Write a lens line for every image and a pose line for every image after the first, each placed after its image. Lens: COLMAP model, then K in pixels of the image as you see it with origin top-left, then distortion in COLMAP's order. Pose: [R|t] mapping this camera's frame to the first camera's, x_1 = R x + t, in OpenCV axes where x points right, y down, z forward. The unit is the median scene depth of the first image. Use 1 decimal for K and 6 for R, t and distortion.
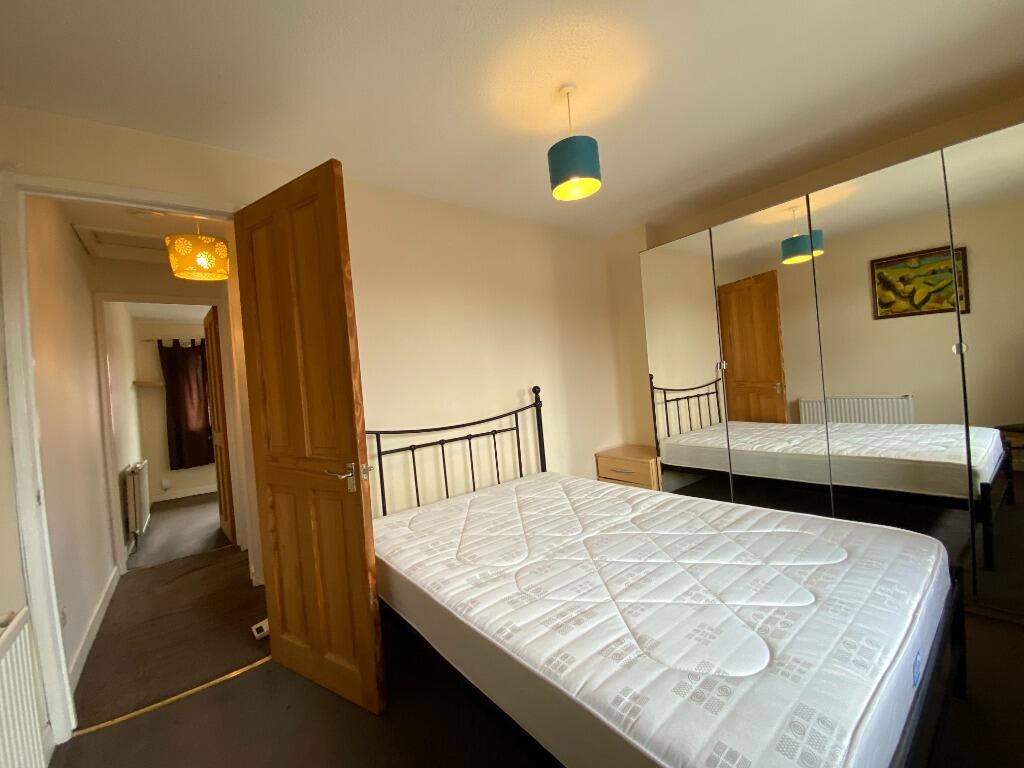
lens RADIAL K [[417.5, 0, 508.9], [0, 417.5, 382.0], [0, 0, 1]] dist [0.013409, -0.015567]
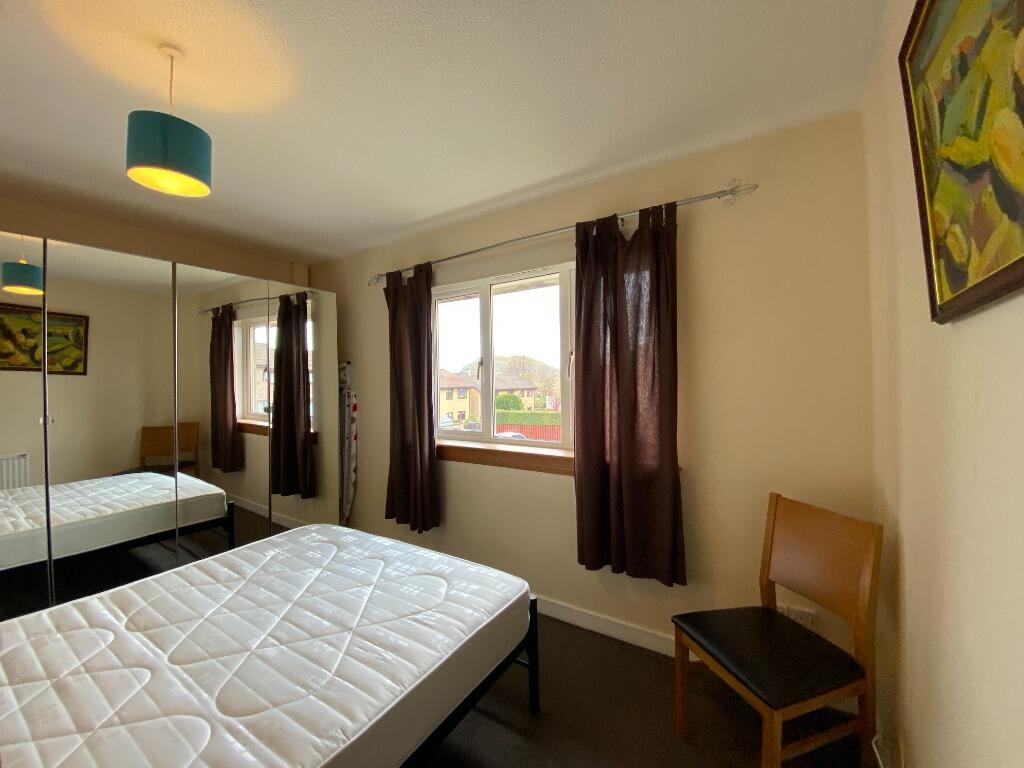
lens RADIAL K [[417.5, 0, 508.9], [0, 417.5, 382.0], [0, 0, 1]] dist [0.013409, -0.015567]
pose [[-0.324745, 0.088362, 0.941665, -0.300849], [0.048755, 0.995867, -0.076634, -0.007717], [-0.944544, 0.021024, -0.327711, 0.290708]]
